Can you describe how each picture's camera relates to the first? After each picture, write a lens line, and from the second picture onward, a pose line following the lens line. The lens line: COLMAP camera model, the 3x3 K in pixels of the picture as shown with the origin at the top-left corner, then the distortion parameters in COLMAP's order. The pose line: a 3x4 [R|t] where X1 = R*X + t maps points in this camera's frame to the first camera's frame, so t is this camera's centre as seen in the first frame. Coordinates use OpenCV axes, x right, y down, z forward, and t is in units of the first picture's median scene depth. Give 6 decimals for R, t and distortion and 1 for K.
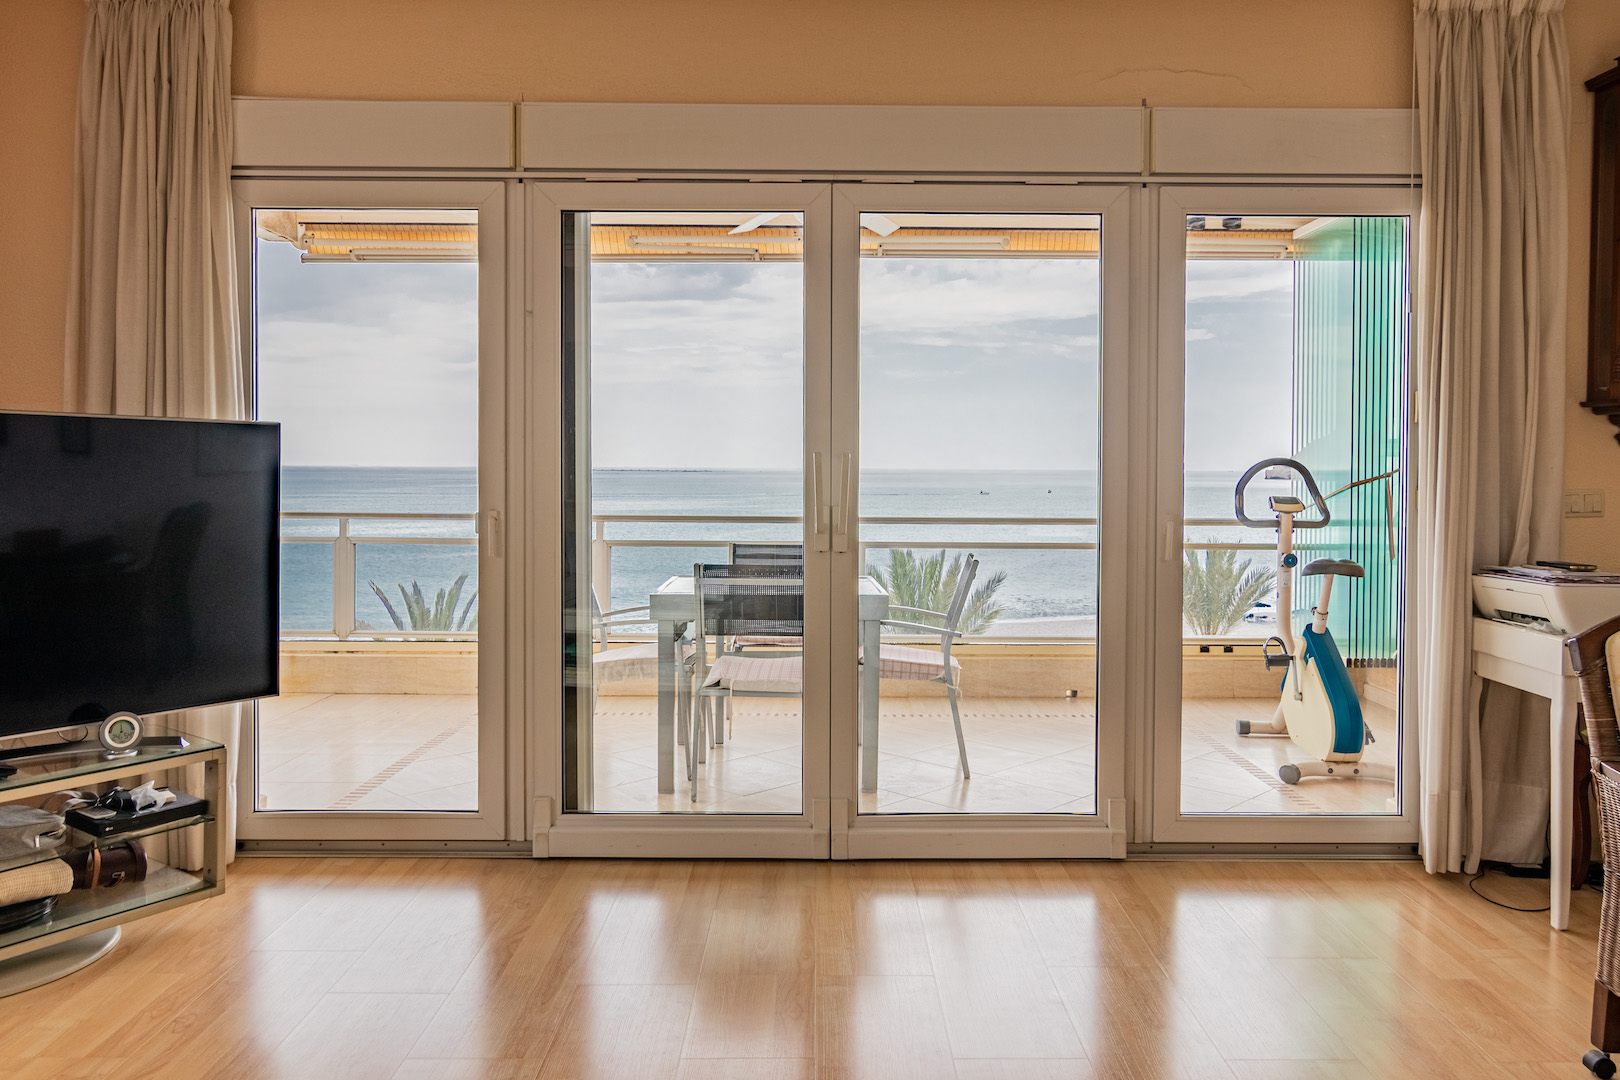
lens RADIAL K [[1125.2, 0, 780.0], [0, 1125.2, 490.5], [0, 0, 1]] dist [0.004290, 0.002863]
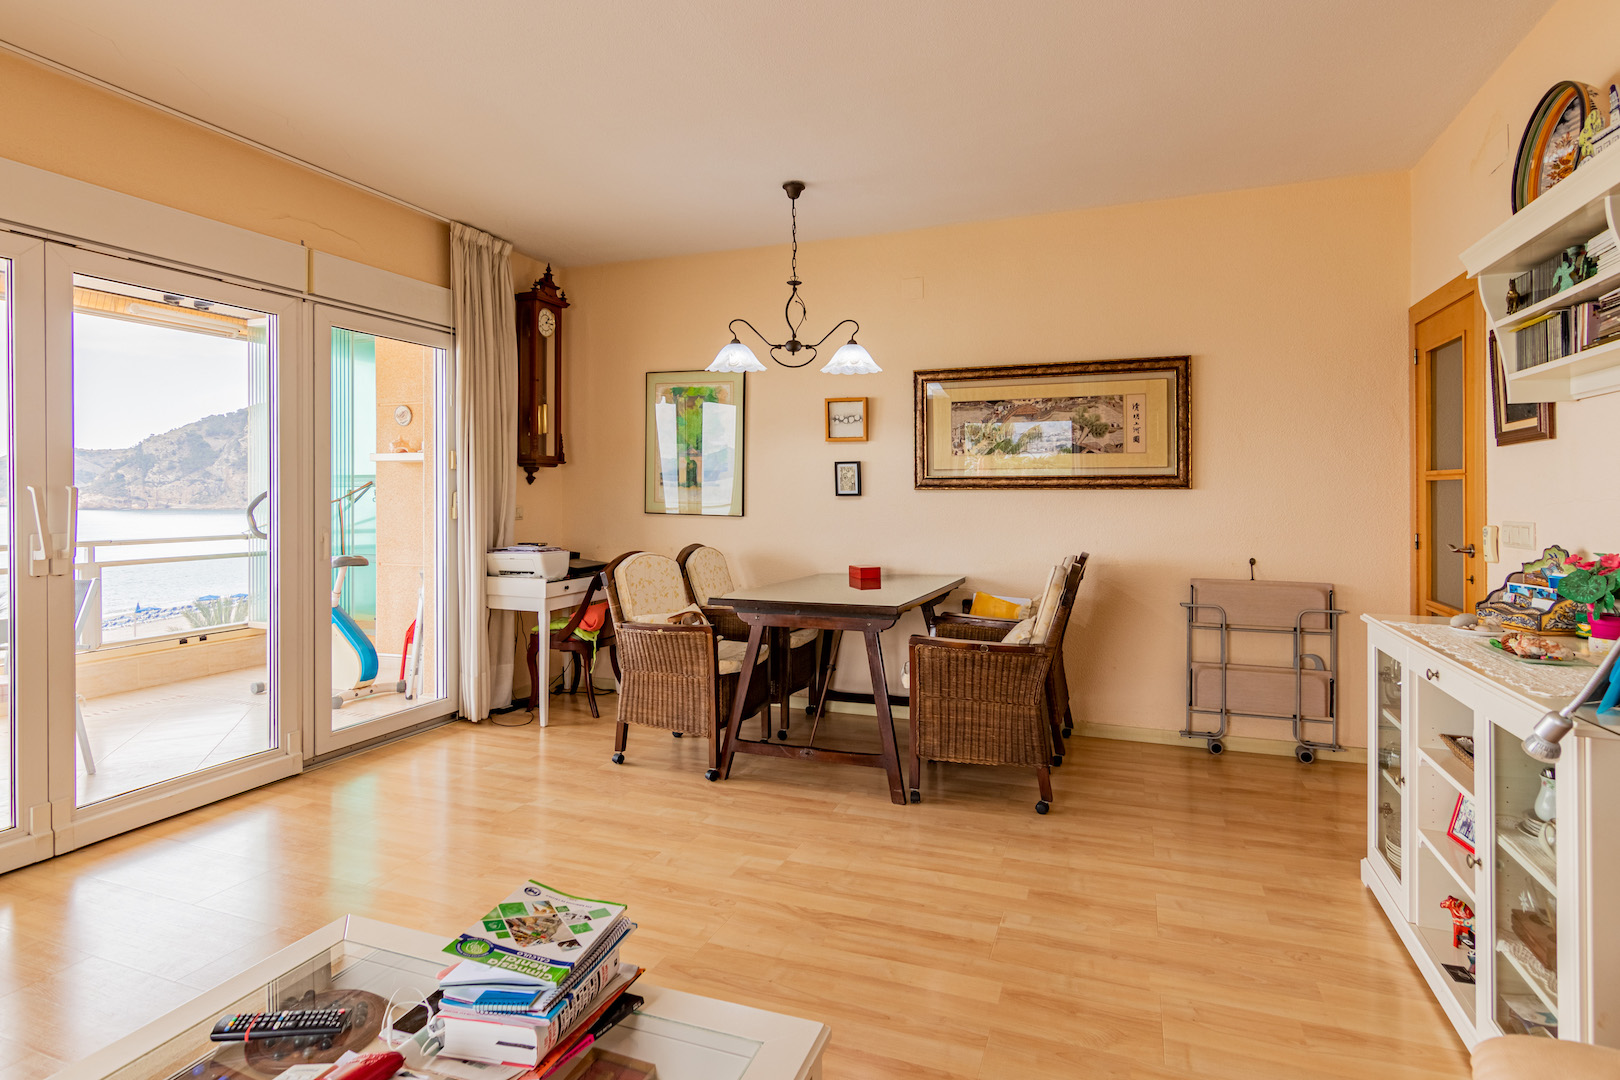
lens RADIAL K [[855.3, 0, 811.8], [0, 855.3, 497.8], [0, 0, 1]] dist [-0.006280, 0.004819]
pose [[0.367763, -0.010814, 0.929857, -0.455350], [0.024974, 0.999687, 0.001749, -0.004052], [-0.929584, 0.022579, 0.367918, 0.000234]]
